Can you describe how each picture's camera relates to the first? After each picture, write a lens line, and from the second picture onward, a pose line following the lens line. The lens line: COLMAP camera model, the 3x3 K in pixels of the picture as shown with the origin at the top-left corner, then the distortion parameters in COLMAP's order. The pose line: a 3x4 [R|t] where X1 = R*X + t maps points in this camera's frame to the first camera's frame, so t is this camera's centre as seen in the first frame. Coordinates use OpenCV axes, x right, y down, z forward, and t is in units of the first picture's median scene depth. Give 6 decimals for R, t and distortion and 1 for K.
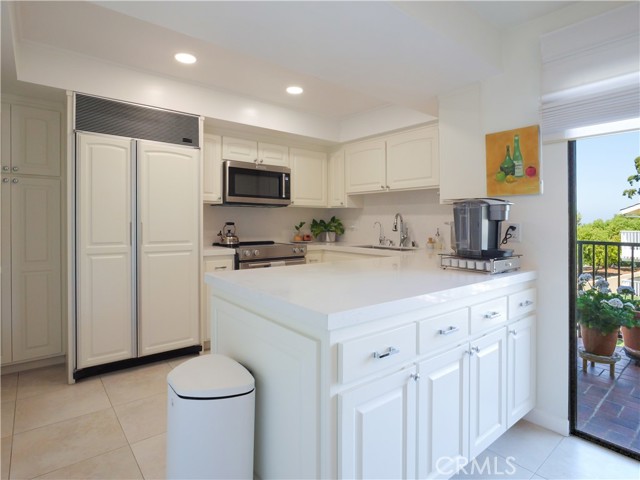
lens RADIAL K [[346.0, 0, 330.2], [0, 346.0, 227.8], [0, 0, 1]] dist [-0.017833, 0.004458]
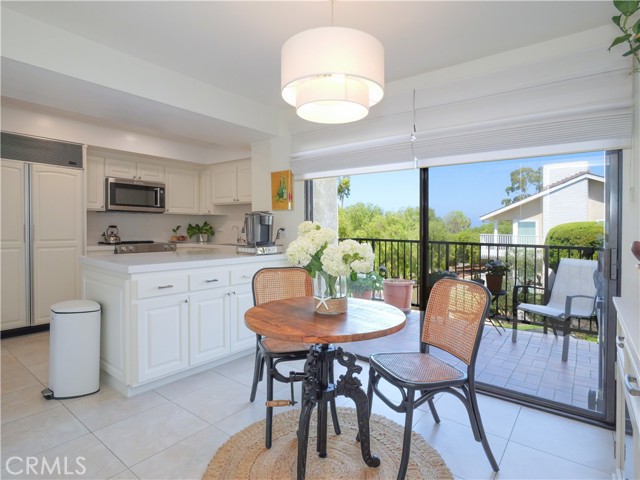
lens RADIAL K [[346.0, 0, 319.3], [0, 346.0, 234.7], [0, 0, 1]] dist [-0.017833, 0.004458]
pose [[0.980196, -0.001953, 0.198021, 0.207503], [0.000193, 0.999960, 0.008906, 0.006801], [-0.198031, -0.008691, 0.980157, -0.394841]]
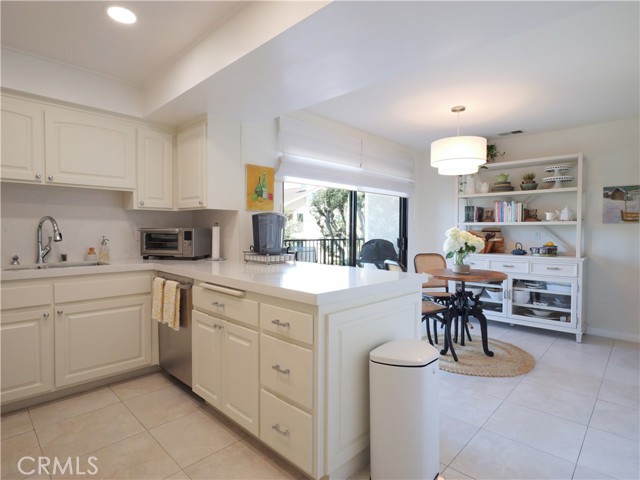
lens RADIAL K [[346.0, 0, 320.3], [0, 346.0, 241.8], [0, 0, 1]] dist [-0.017833, 0.004458]
pose [[-0.086791, -0.043182, 0.995290, -0.587849], [0.012439, 0.998935, 0.044425, -0.015009], [-0.996149, 0.016236, -0.086161, 0.533056]]
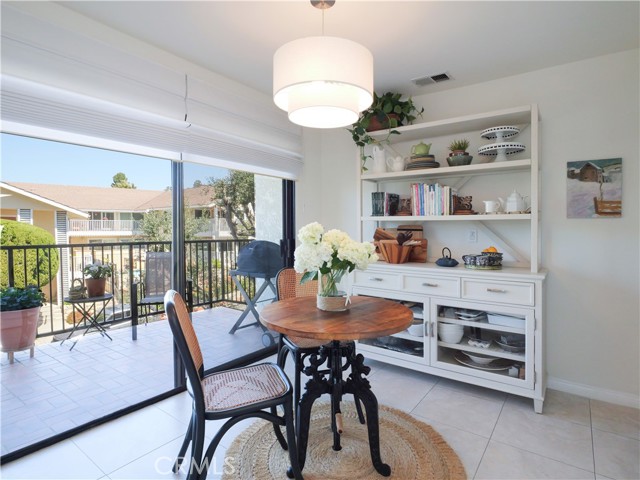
lens RADIAL K [[346.0, 0, 317.2], [0, 346.0, 227.0], [0, 0, 1]] dist [-0.017833, 0.004458]
pose [[-0.204678, -0.008868, 0.978789, -0.250345], [0.008072, 0.999910, 0.010747, -0.008692], [-0.978796, 0.010101, -0.204588, 0.260310]]
